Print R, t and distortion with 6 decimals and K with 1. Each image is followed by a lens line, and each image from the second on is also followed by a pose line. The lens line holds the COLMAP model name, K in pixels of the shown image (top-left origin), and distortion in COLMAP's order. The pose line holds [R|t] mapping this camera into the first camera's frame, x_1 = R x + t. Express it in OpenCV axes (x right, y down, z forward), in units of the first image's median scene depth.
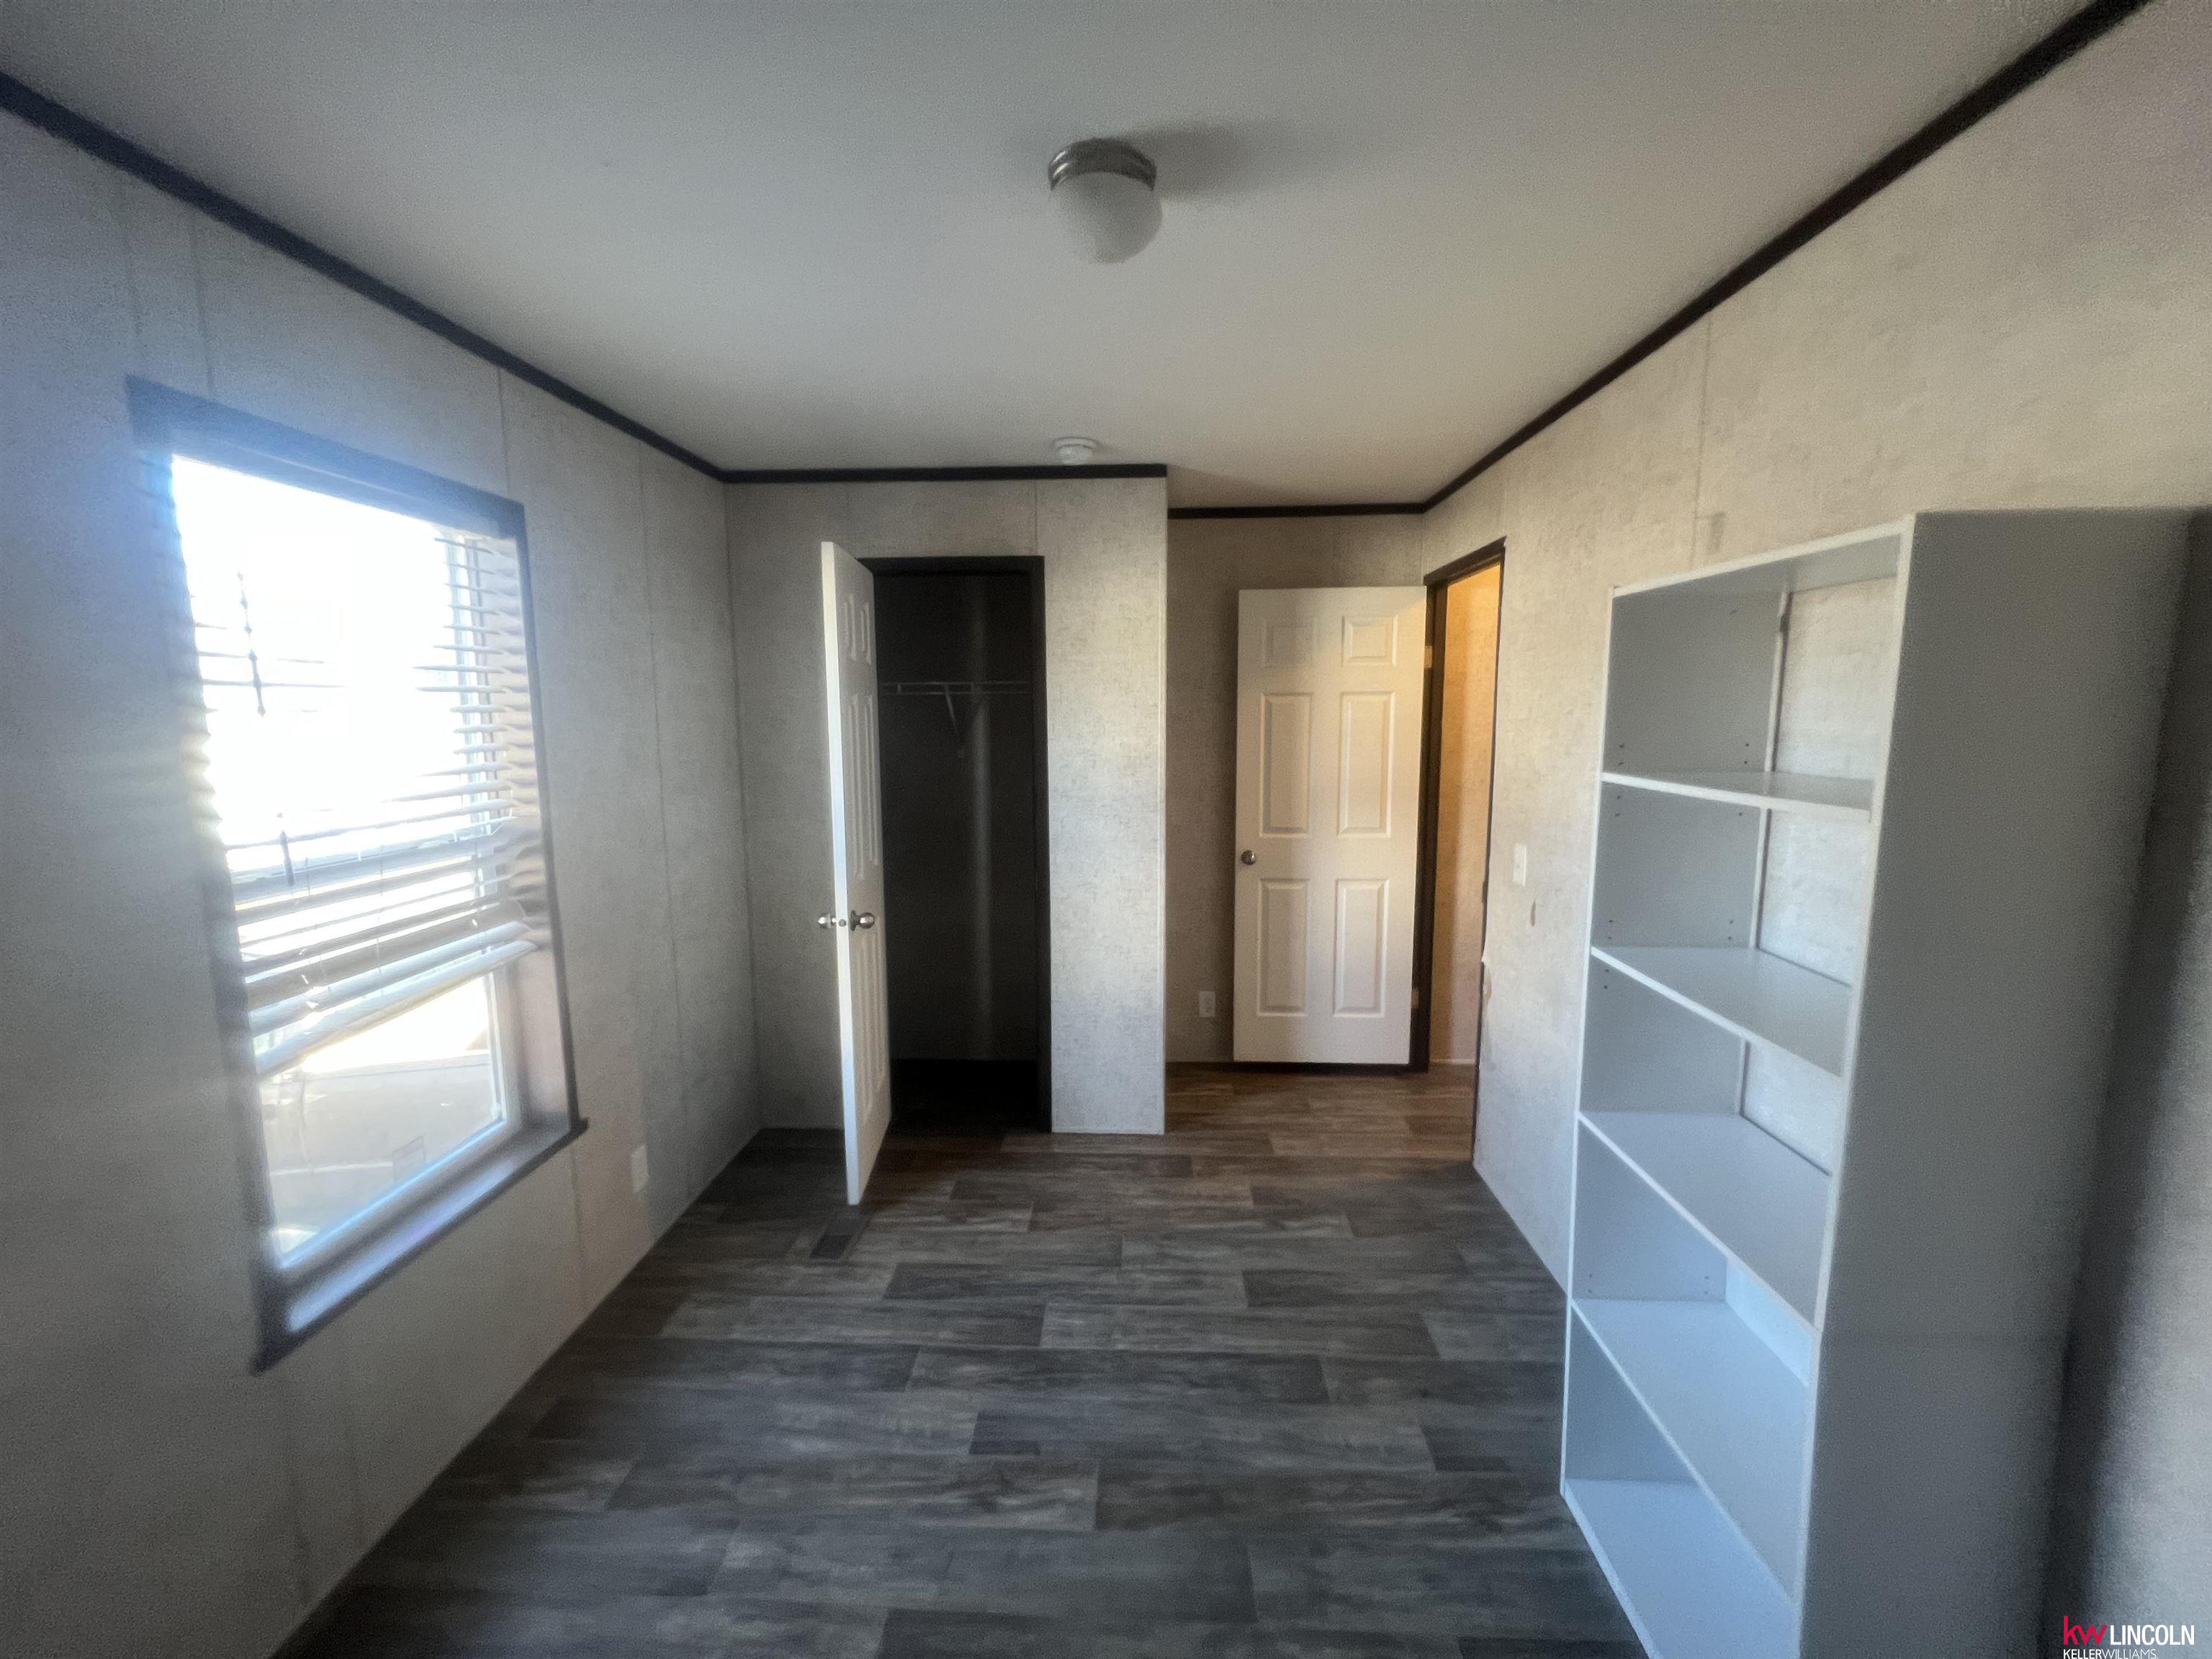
lens RADIAL K [[875.8, 0, 1104.5], [0, 875.8, 836.4], [0, 0, 1]] dist [-0.023843, 0.000084]
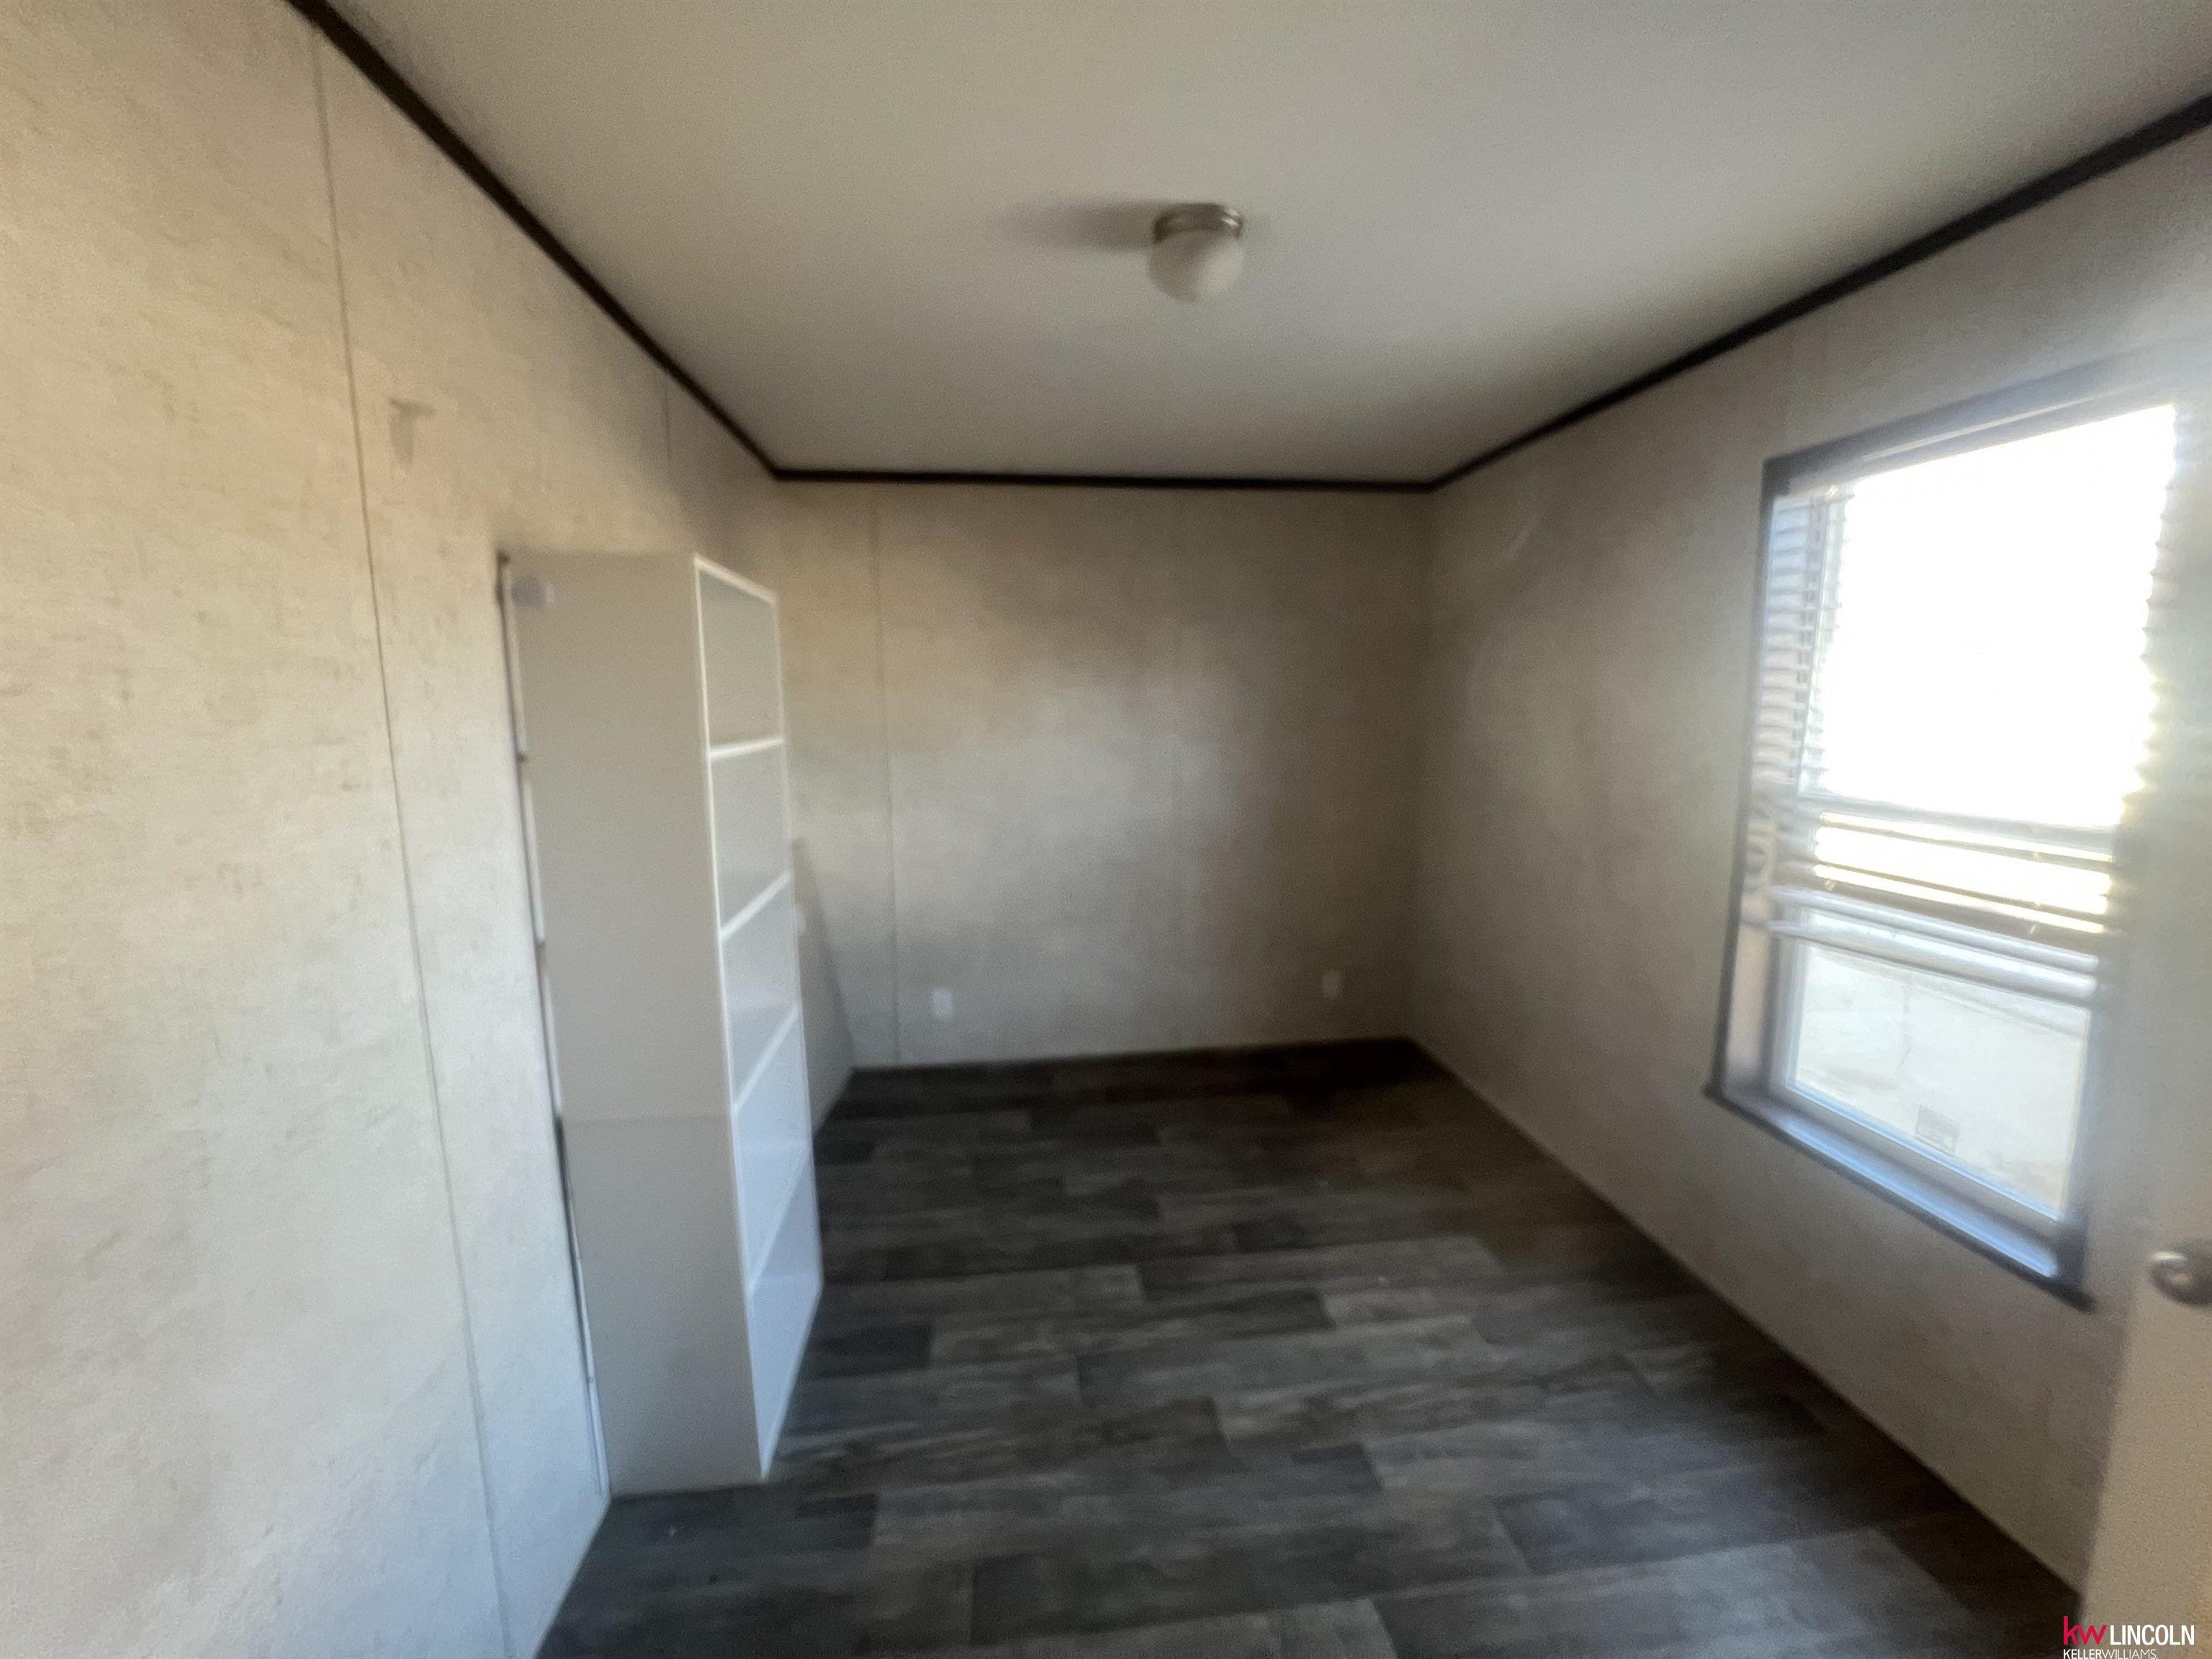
lens RADIAL K [[888.9, 0, 1097.3], [0, 888.9, 822.6], [0, 0, 1]] dist [-0.056348, -0.000110]
pose [[-0.986603, 0.042899, -0.157398, 0.269951], [-0.003236, 0.959472, 0.281786, -0.234370], [0.163107, 0.278520, -0.946479, 1.750907]]
